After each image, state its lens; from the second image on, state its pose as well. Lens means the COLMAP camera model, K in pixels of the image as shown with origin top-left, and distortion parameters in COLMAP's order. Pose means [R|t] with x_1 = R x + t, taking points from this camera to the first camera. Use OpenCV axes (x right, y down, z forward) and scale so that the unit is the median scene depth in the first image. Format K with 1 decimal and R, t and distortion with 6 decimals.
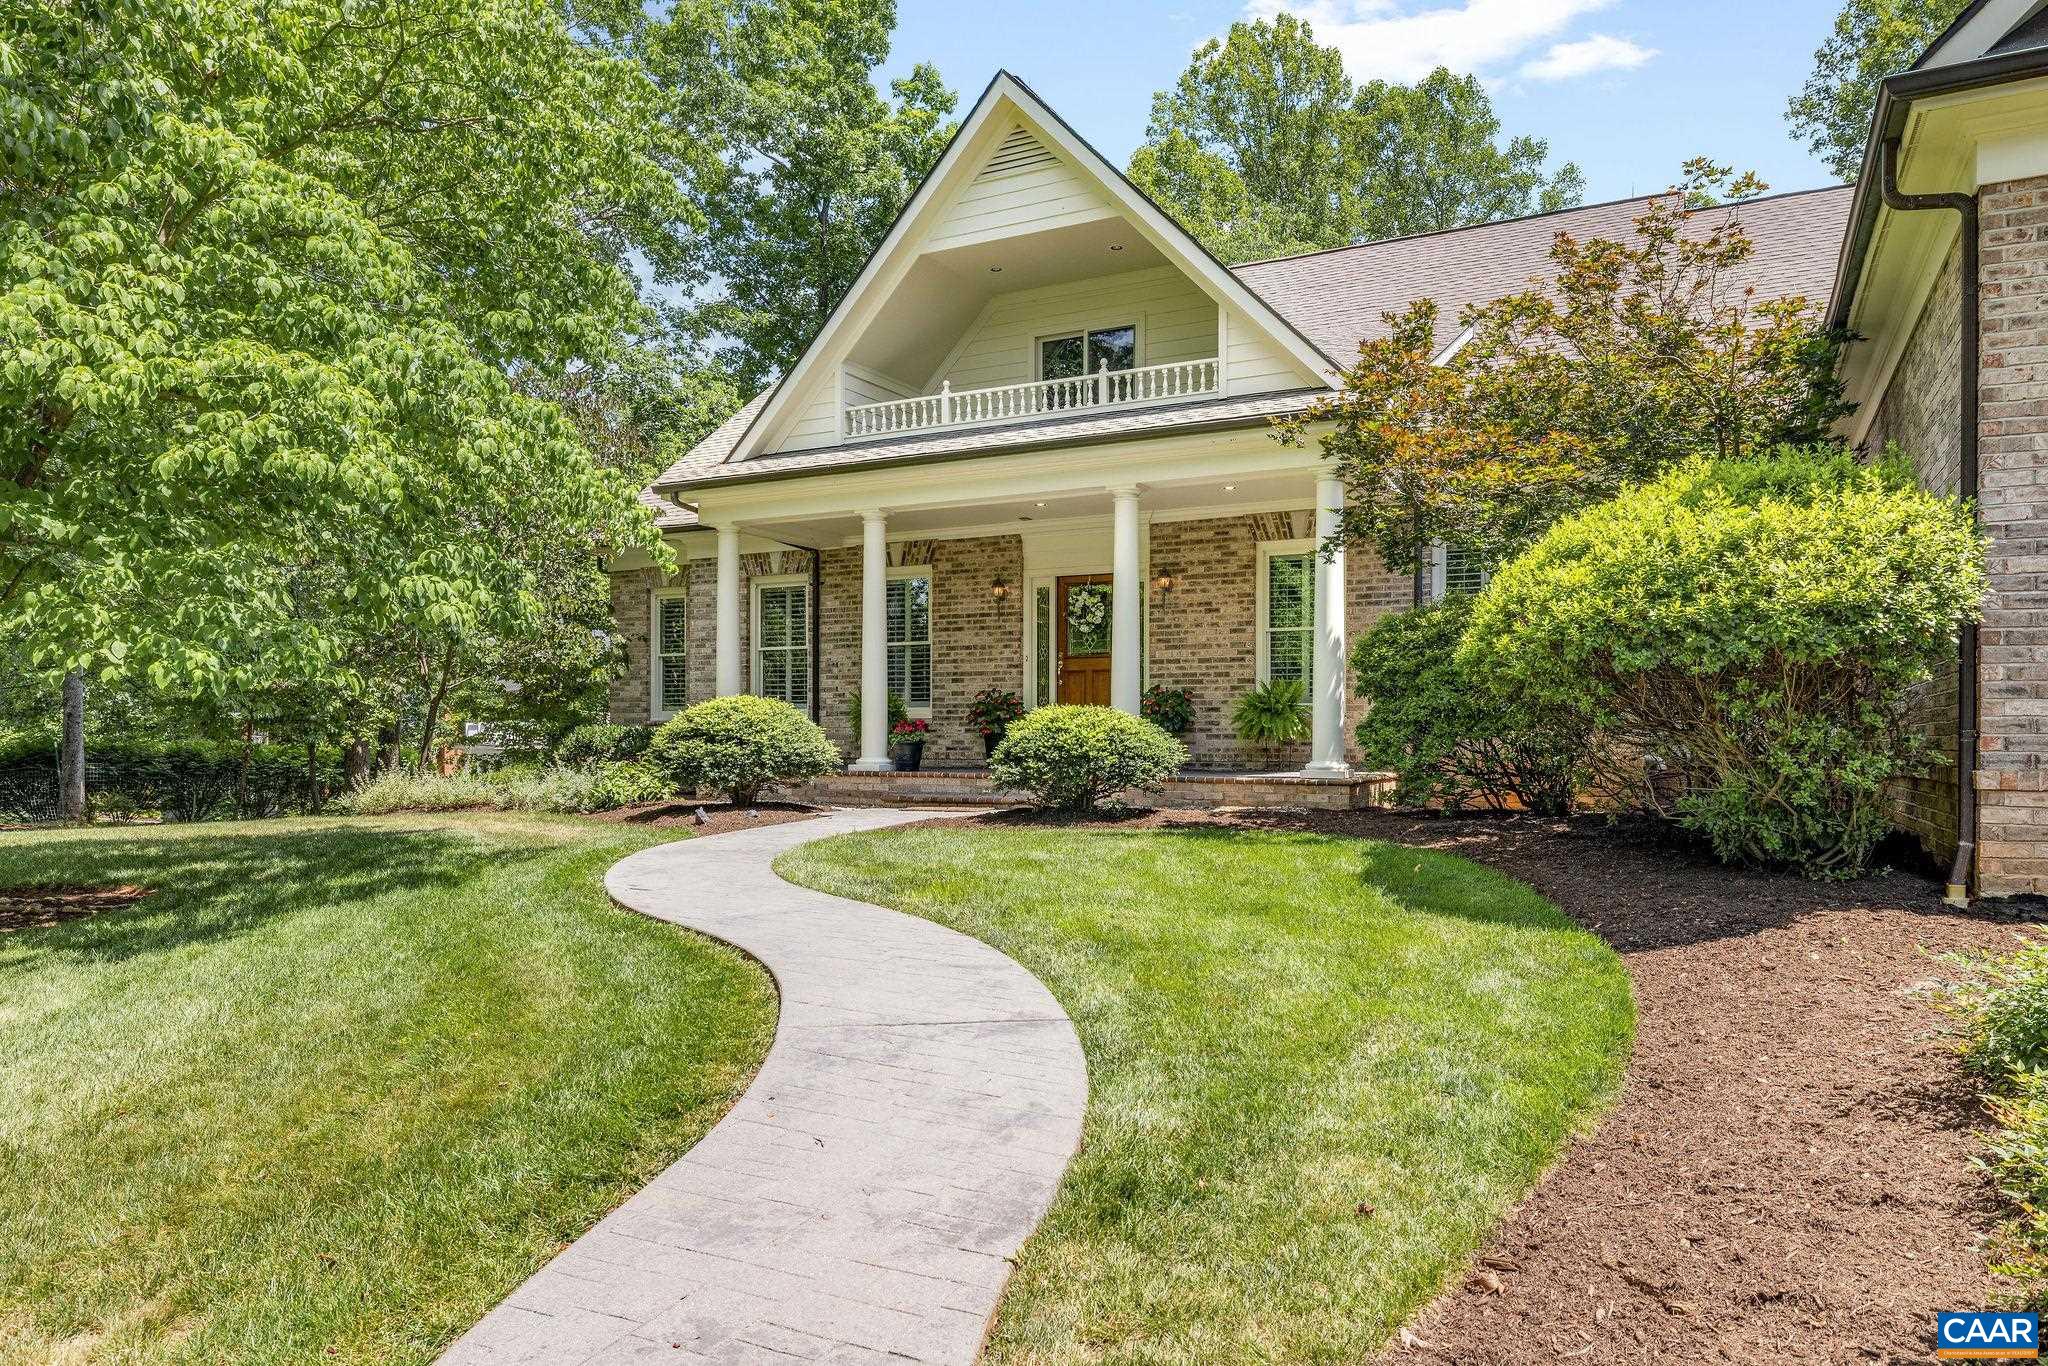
lens RADIAL K [[1335.3, 0, 1024.0], [0, 1335.3, 683.0], [0, 0, 1]] dist [-0.000552, -0.000361]
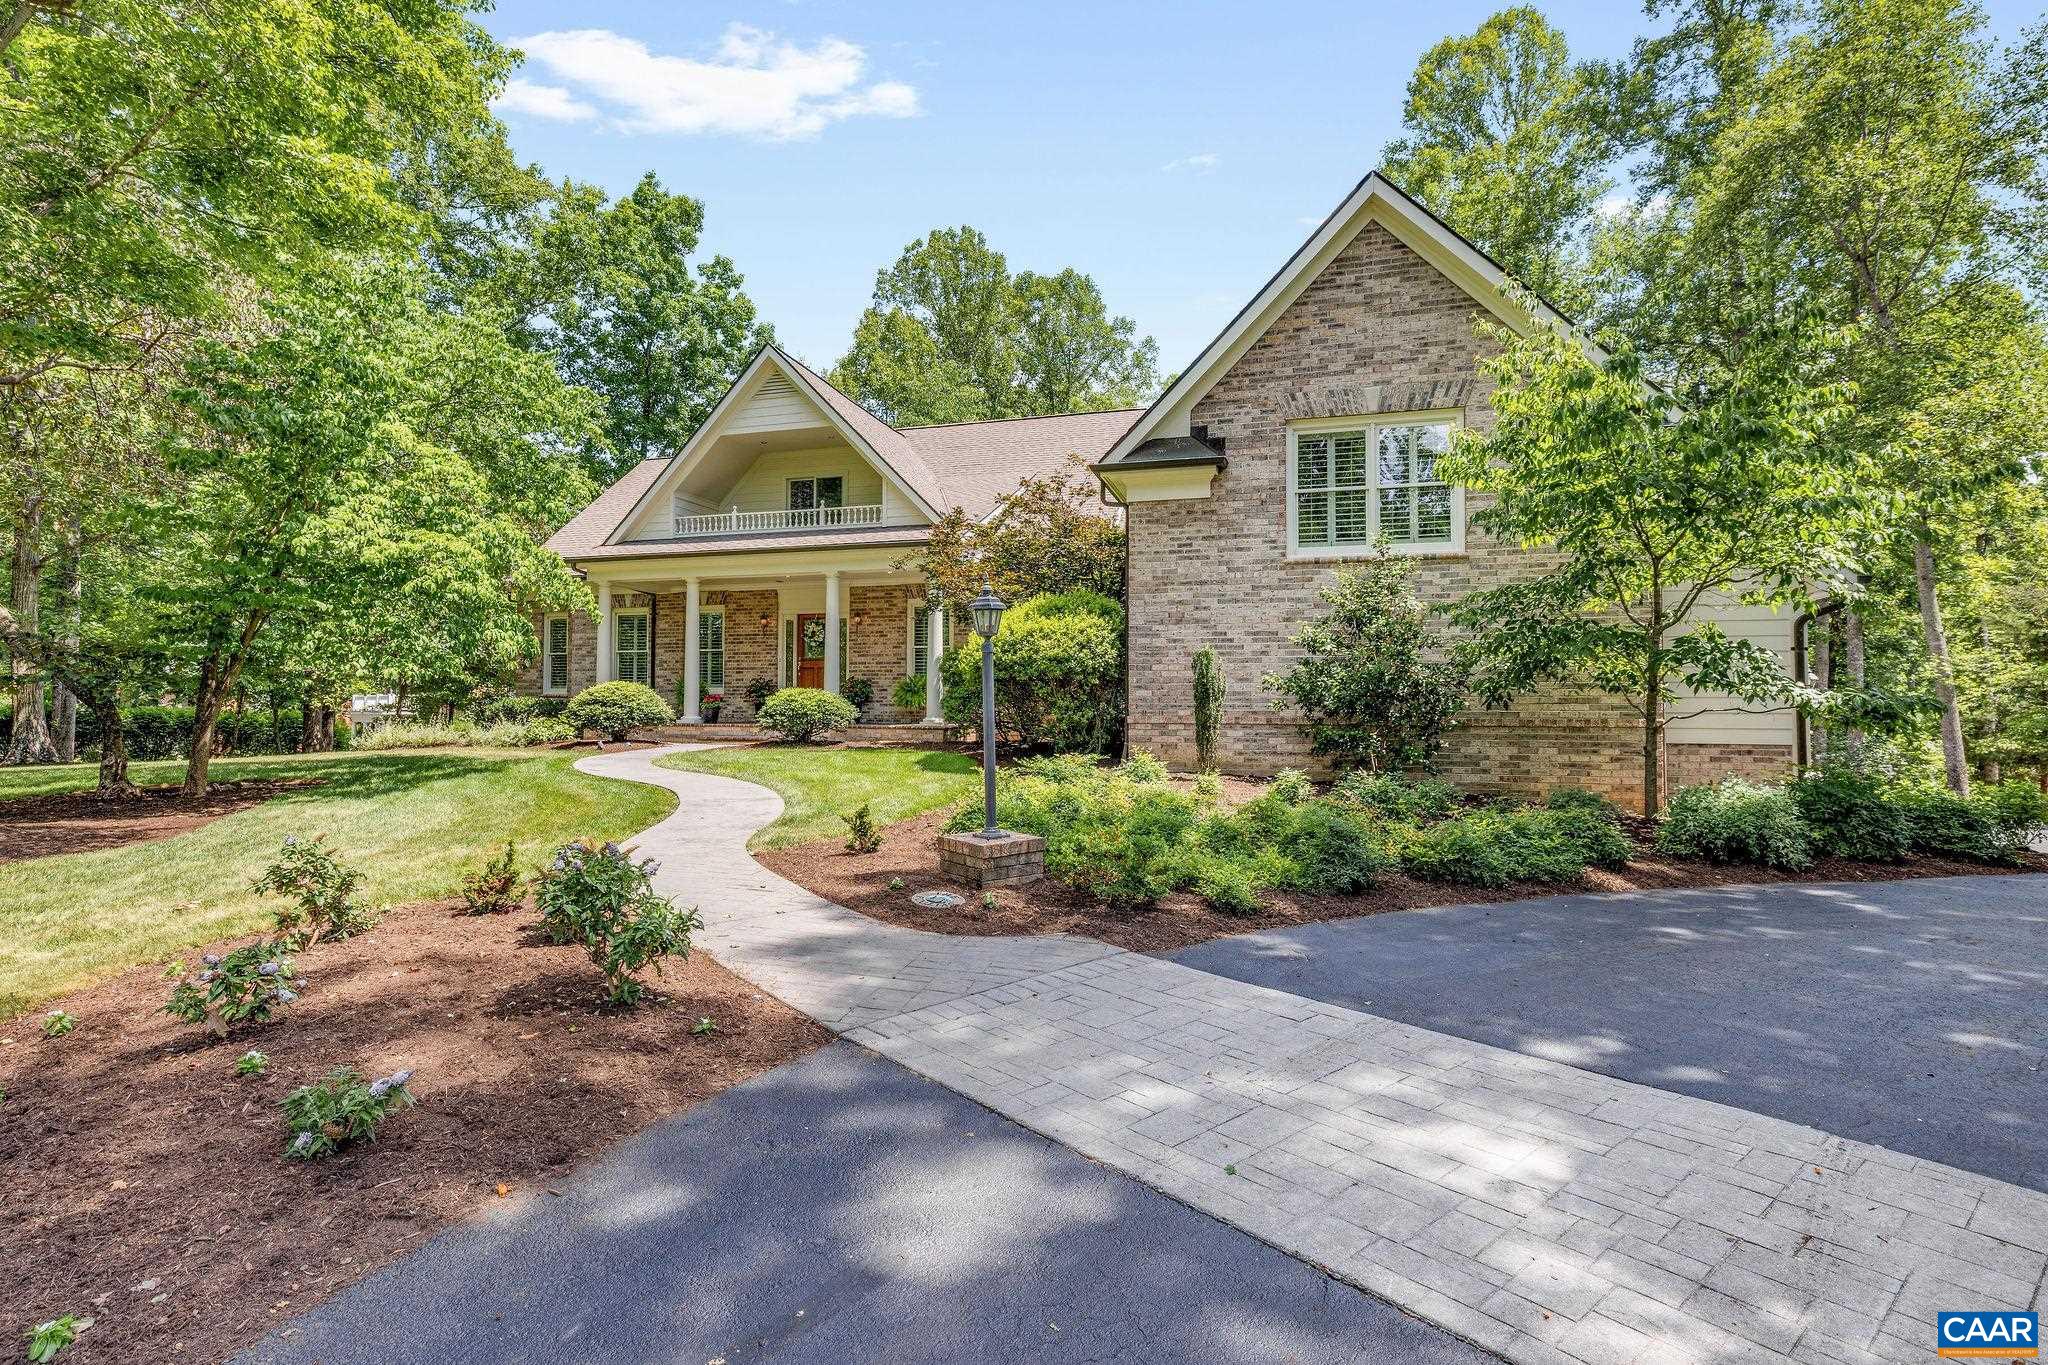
lens RADIAL K [[1121.2, 0, 1024.0], [0, 1121.2, 682.5], [0, 0, 1]] dist [-0.037940, 0.000256]
pose [[0.979555, 0.007172, 0.201046, 0.022043], [-0.010564, 0.999819, 0.015802, -0.016861], [-0.200897, -0.017603, 0.979454, -0.543311]]
